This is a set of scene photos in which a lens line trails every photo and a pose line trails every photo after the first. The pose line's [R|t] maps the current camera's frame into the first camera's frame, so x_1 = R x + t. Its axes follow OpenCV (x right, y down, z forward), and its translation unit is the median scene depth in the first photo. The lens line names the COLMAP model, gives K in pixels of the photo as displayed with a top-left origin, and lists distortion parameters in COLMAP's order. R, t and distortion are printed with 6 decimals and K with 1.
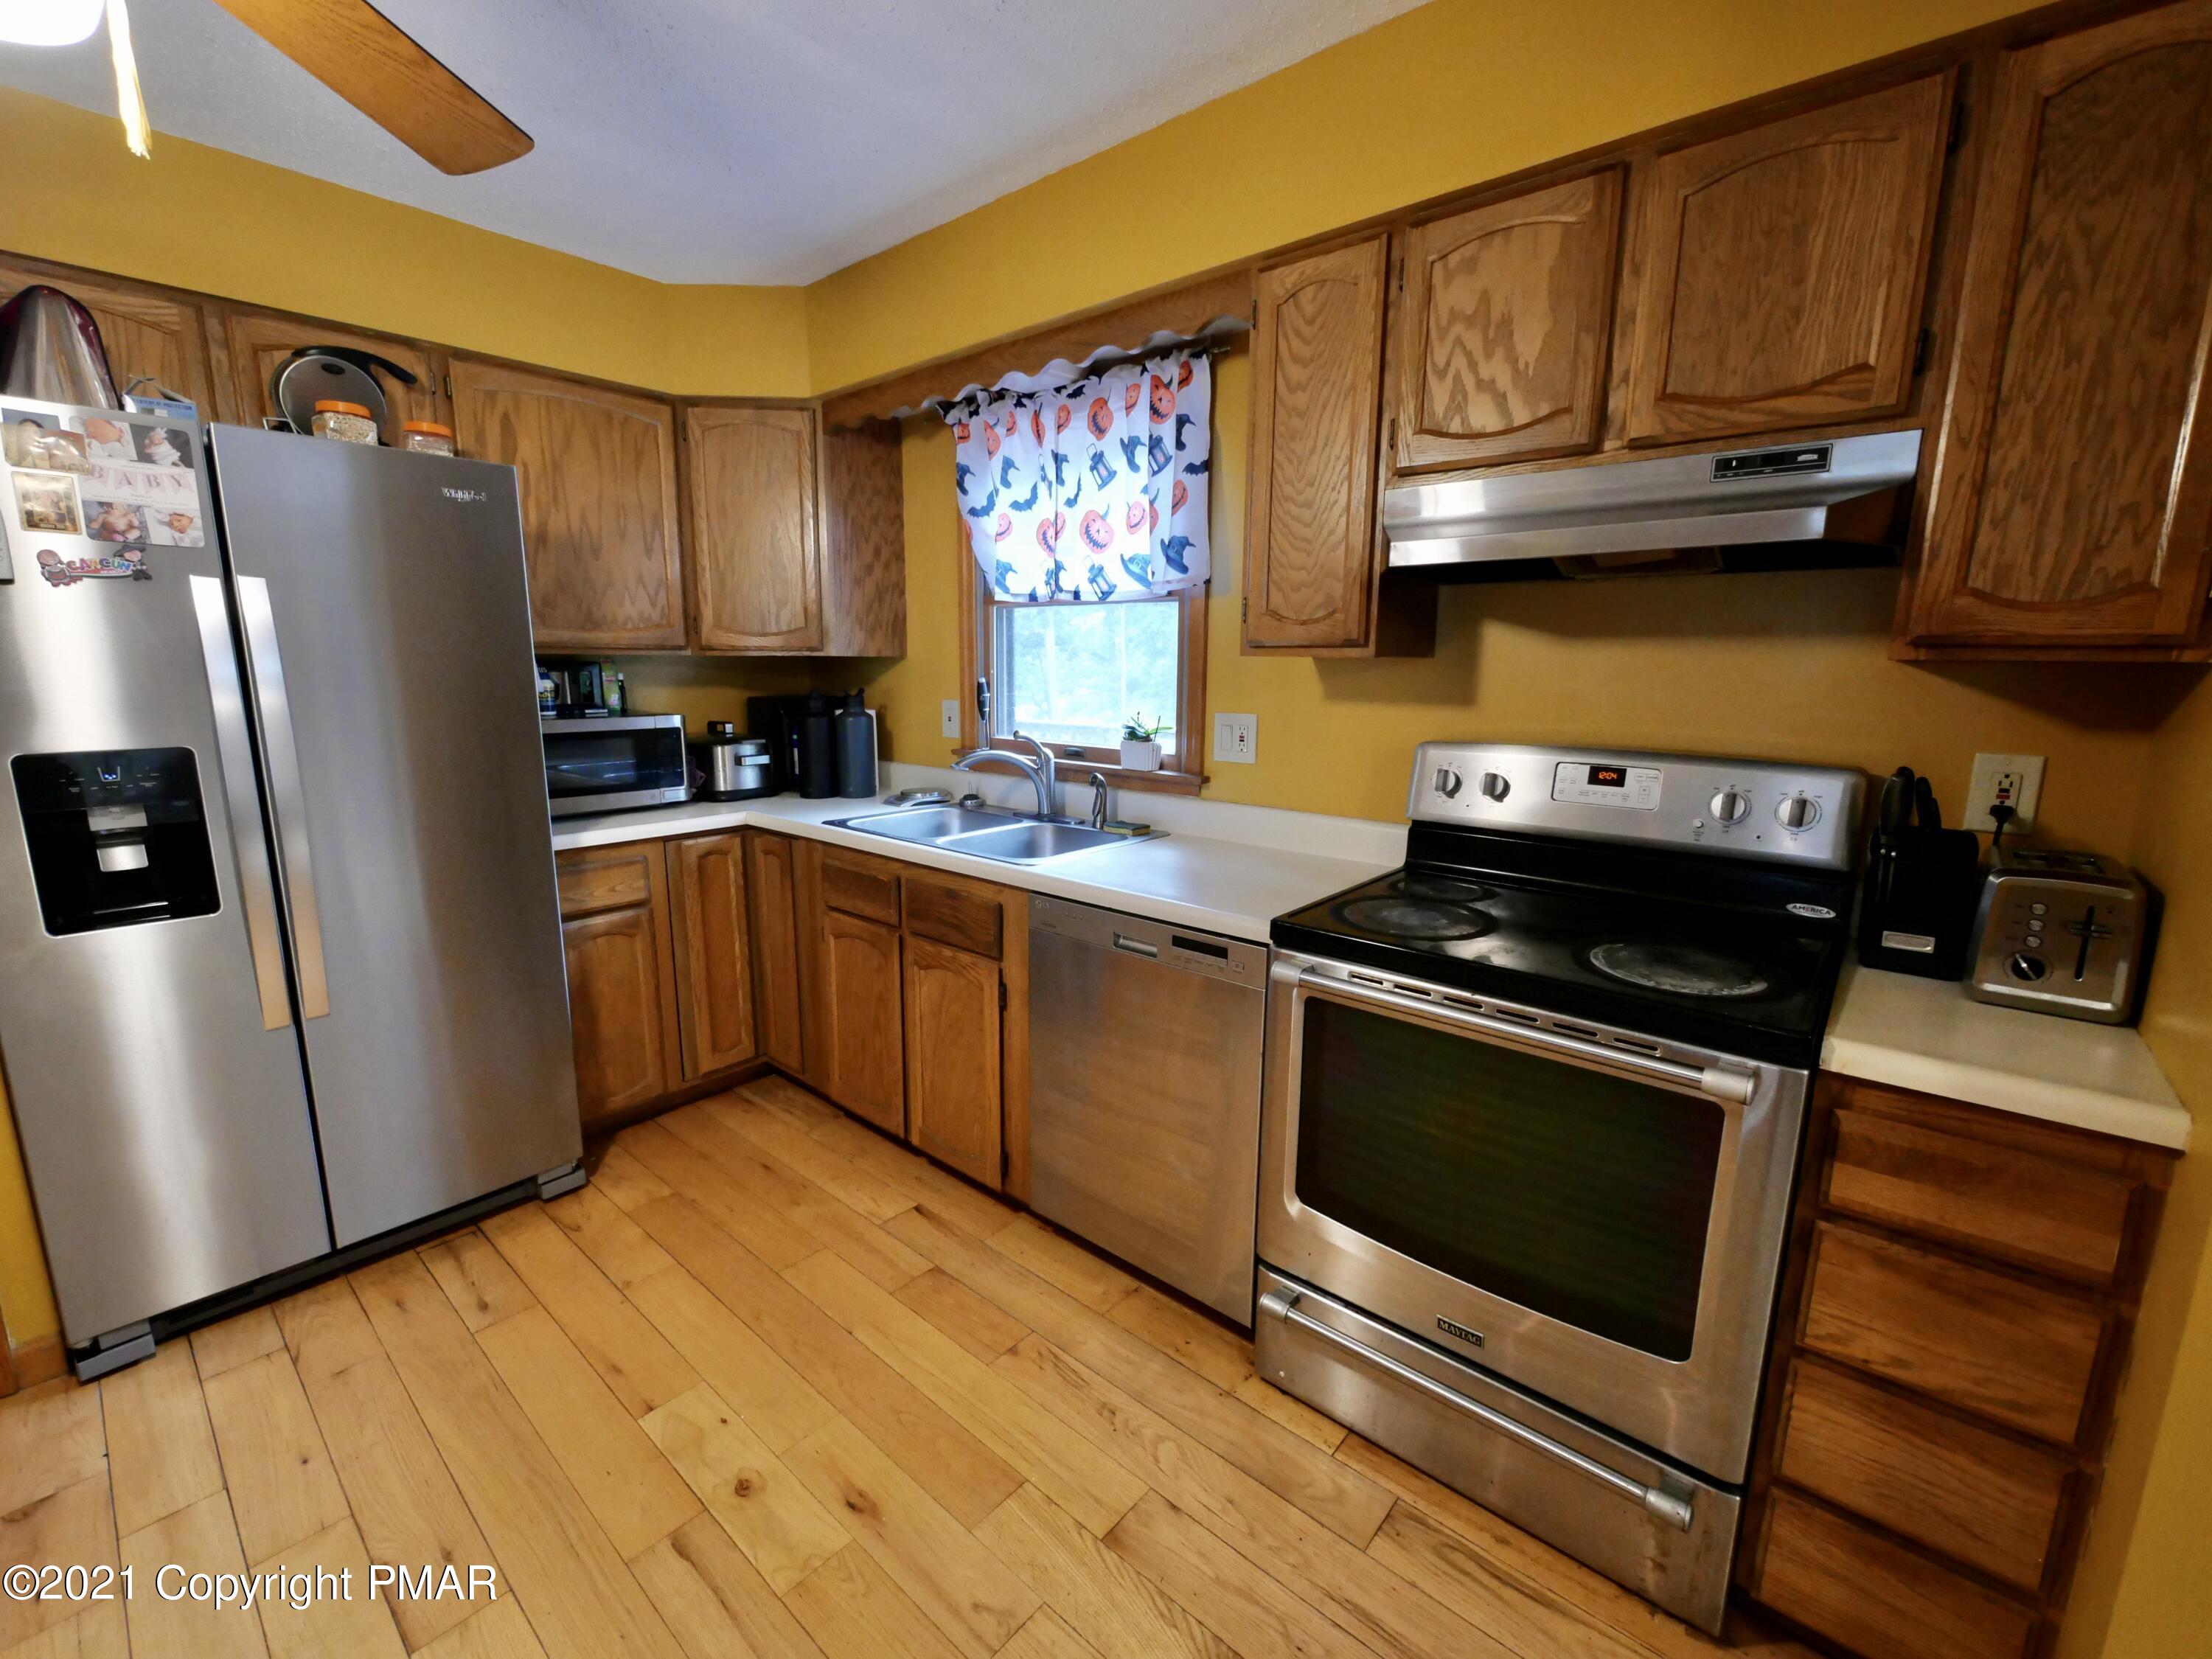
lens RADIAL K [[934.7, 0, 1107.4], [0, 934.7, 837.9], [0, 0, 1]] dist [-0.008607, 0.001445]
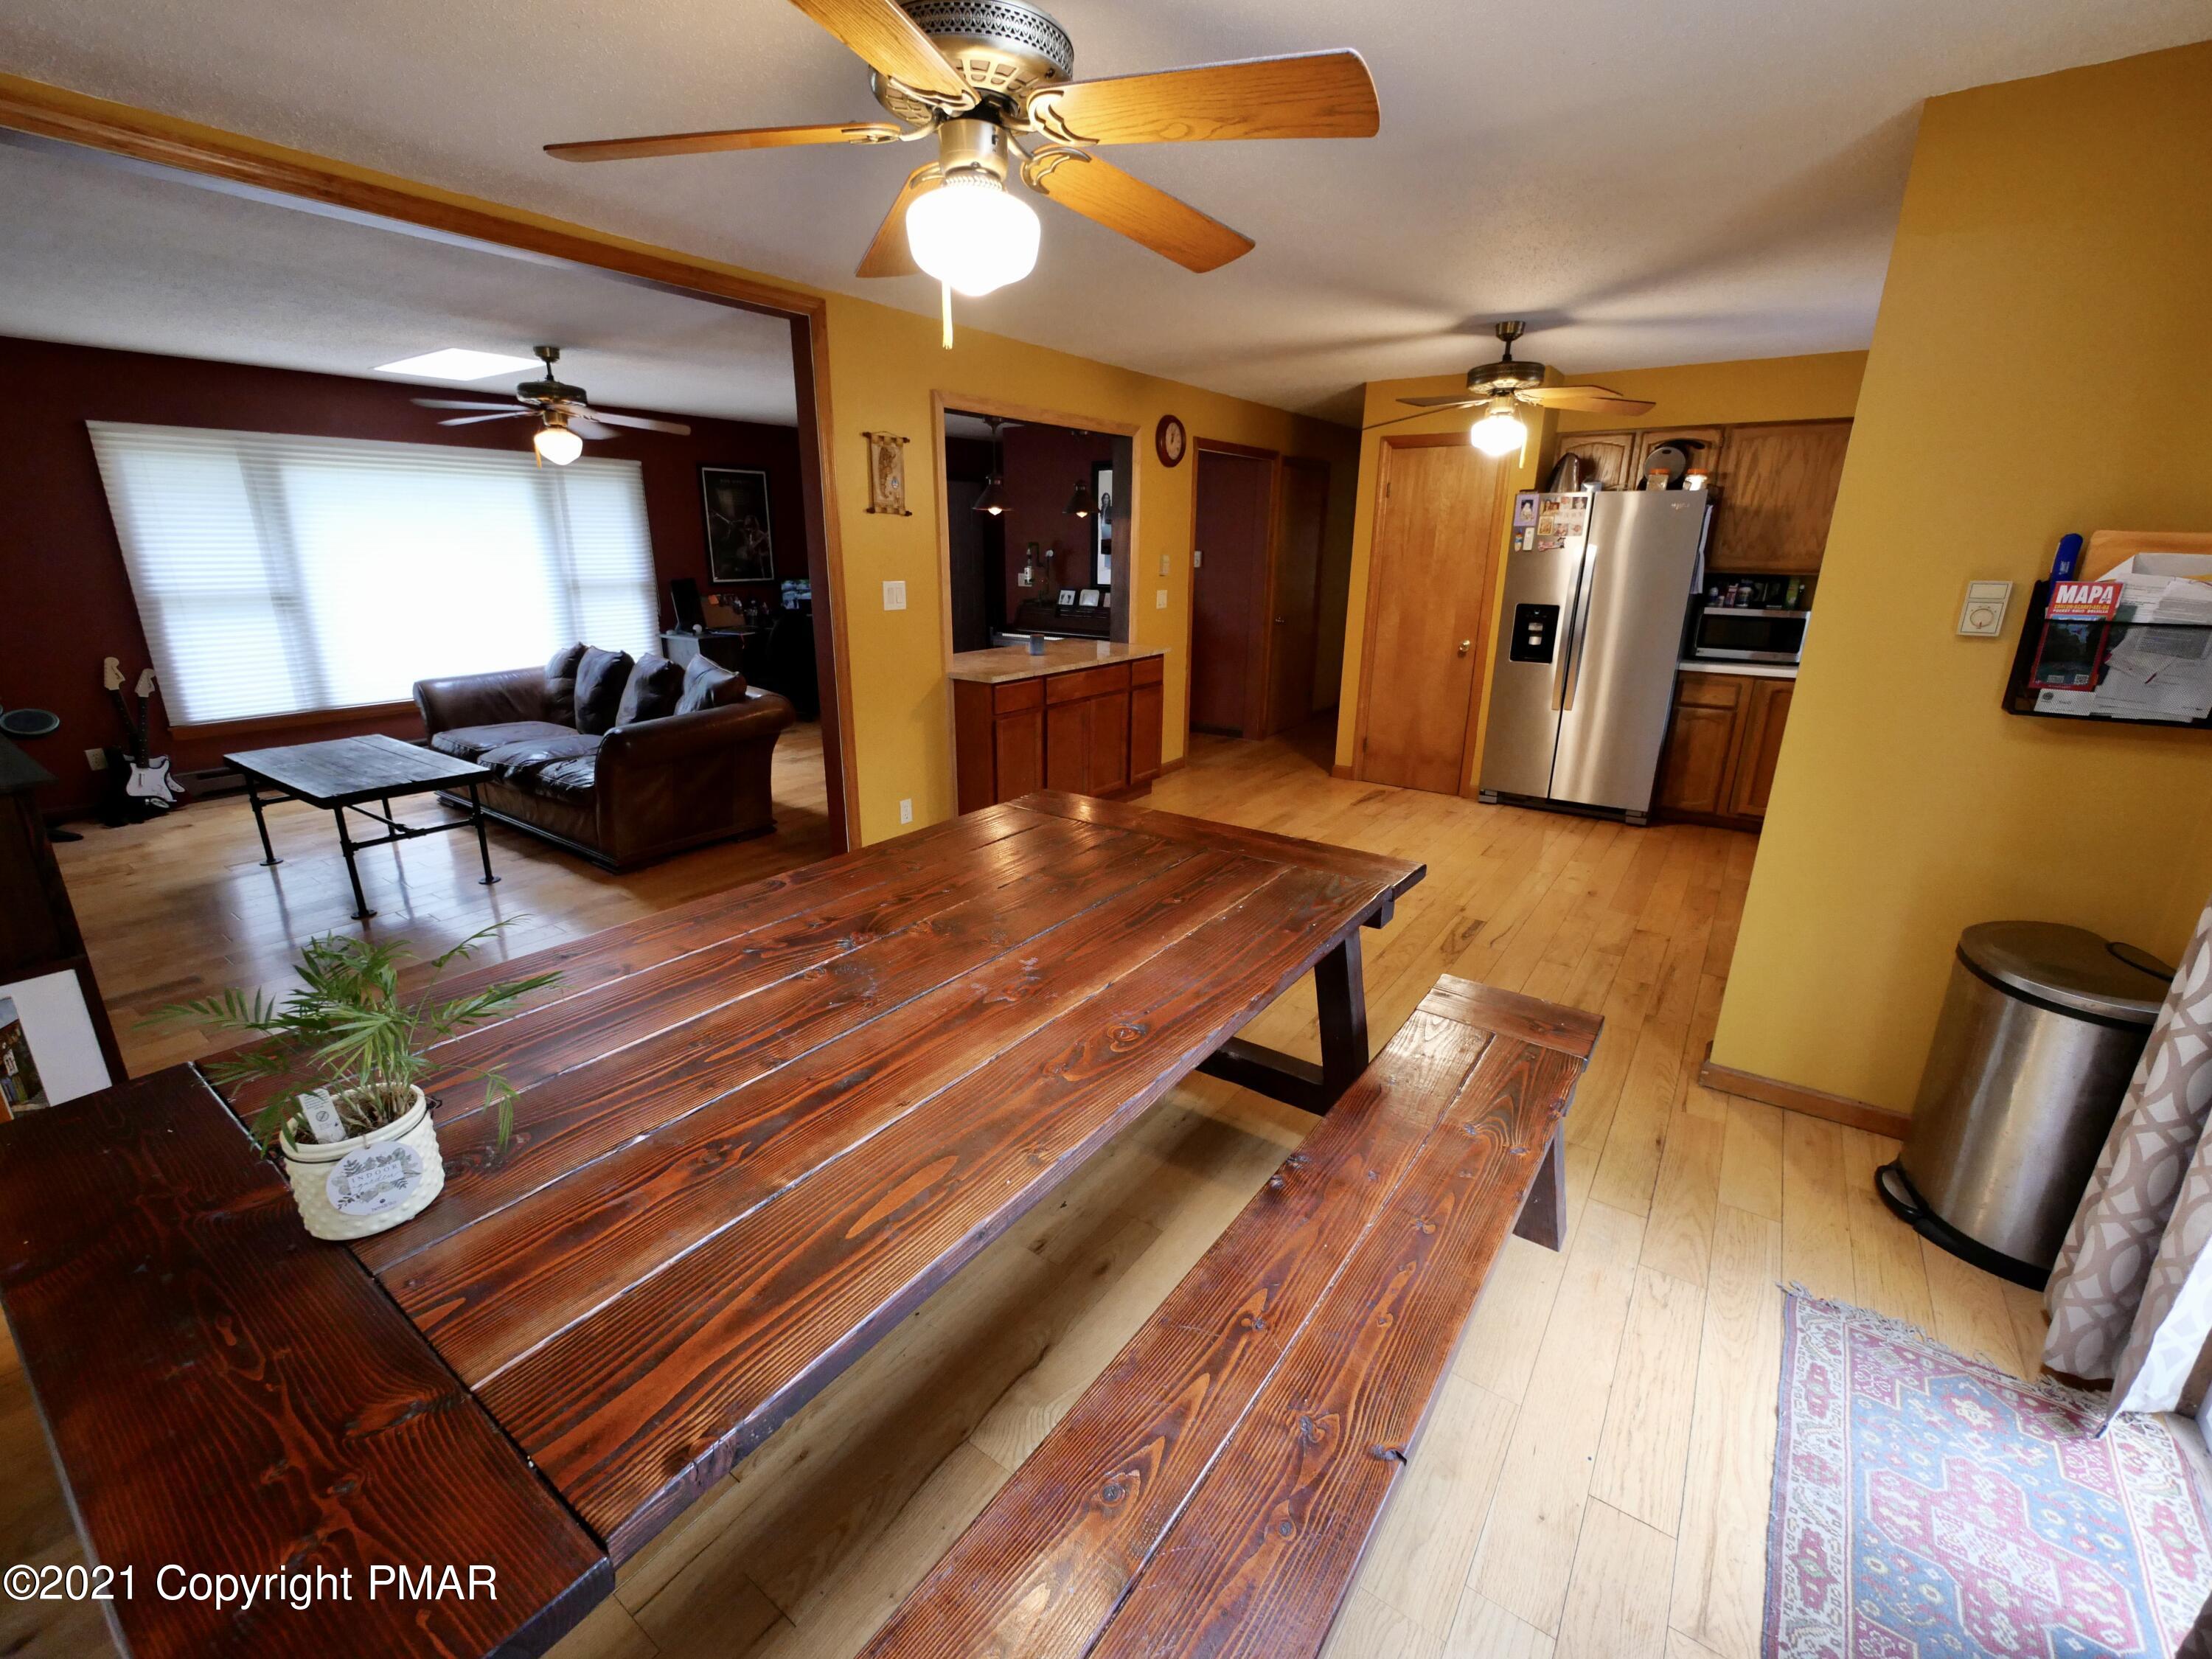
lens RADIAL K [[934.7, 0, 1103.4], [0, 934.7, 828.9], [0, 0, 1]] dist [-0.008607, 0.001445]
pose [[0.094559, 0.277854, -0.955958, 1.736807], [-0.191594, 0.947389, 0.256411, 0.084812], [0.976909, 0.158910, 0.142819, -0.660731]]
